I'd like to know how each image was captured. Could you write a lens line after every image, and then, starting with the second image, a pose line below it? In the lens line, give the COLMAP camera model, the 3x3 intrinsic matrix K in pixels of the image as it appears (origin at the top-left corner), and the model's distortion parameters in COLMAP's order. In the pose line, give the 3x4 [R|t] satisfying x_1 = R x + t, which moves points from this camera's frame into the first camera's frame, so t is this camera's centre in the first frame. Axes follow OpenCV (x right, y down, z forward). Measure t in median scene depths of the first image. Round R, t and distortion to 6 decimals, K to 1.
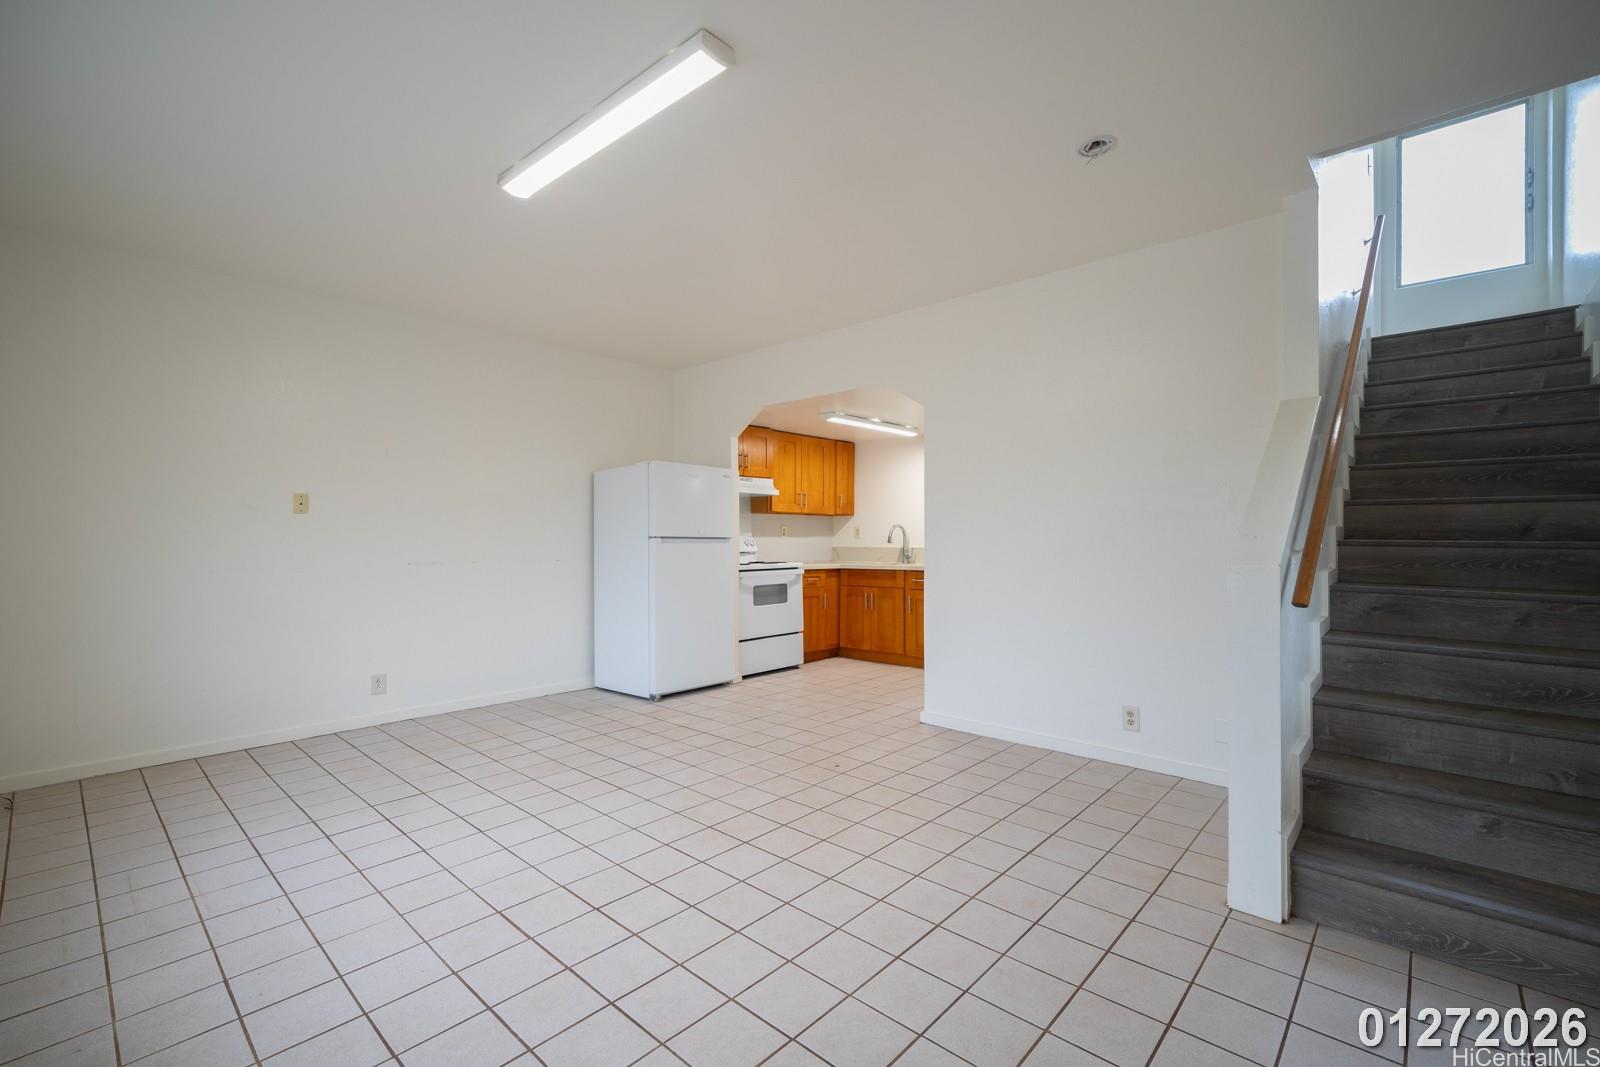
lens RADIAL K [[693.9, 0, 784.4], [0, 693.9, 538.1], [0, 0, 1]] dist [0.005360, -0.000289]
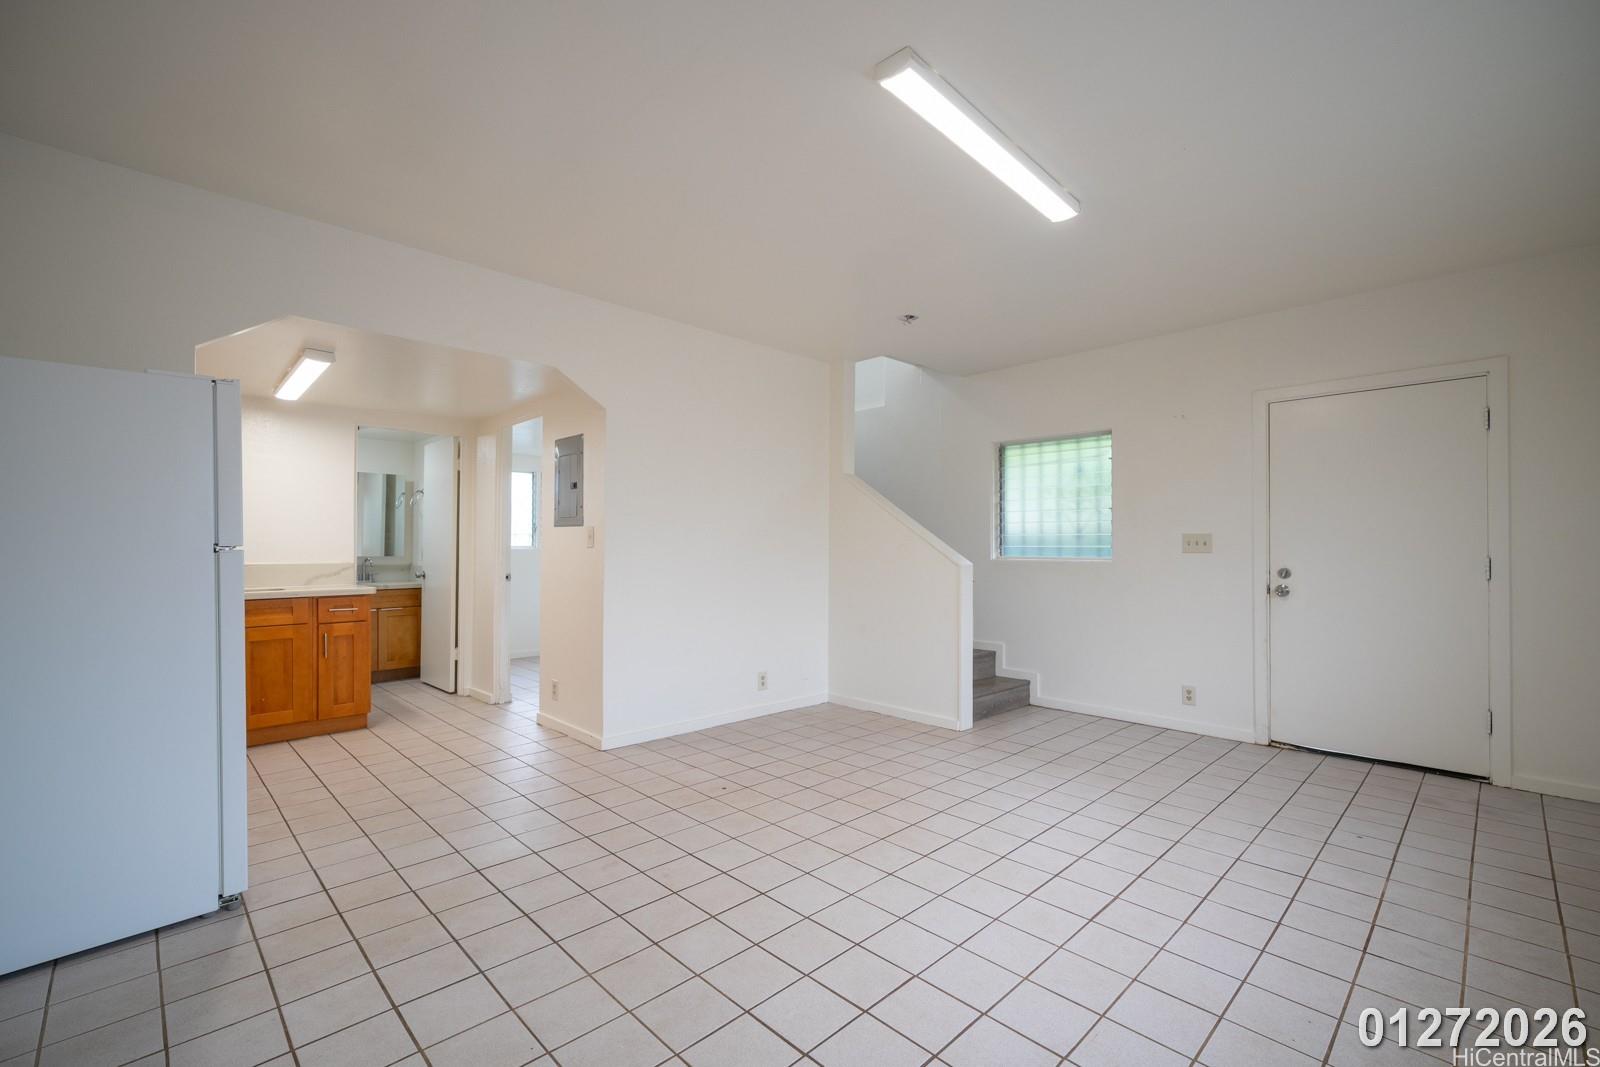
lens RADIAL K [[693.9, 0, 810.7], [0, 693.9, 541.7], [0, 0, 1]] dist [0.005360, -0.000289]
pose [[0.024180, 0.016477, 0.999572, -1.023343], [-0.005712, 0.999850, -0.016343, -0.001360], [-0.999691, -0.005315, 0.024271, 0.978155]]
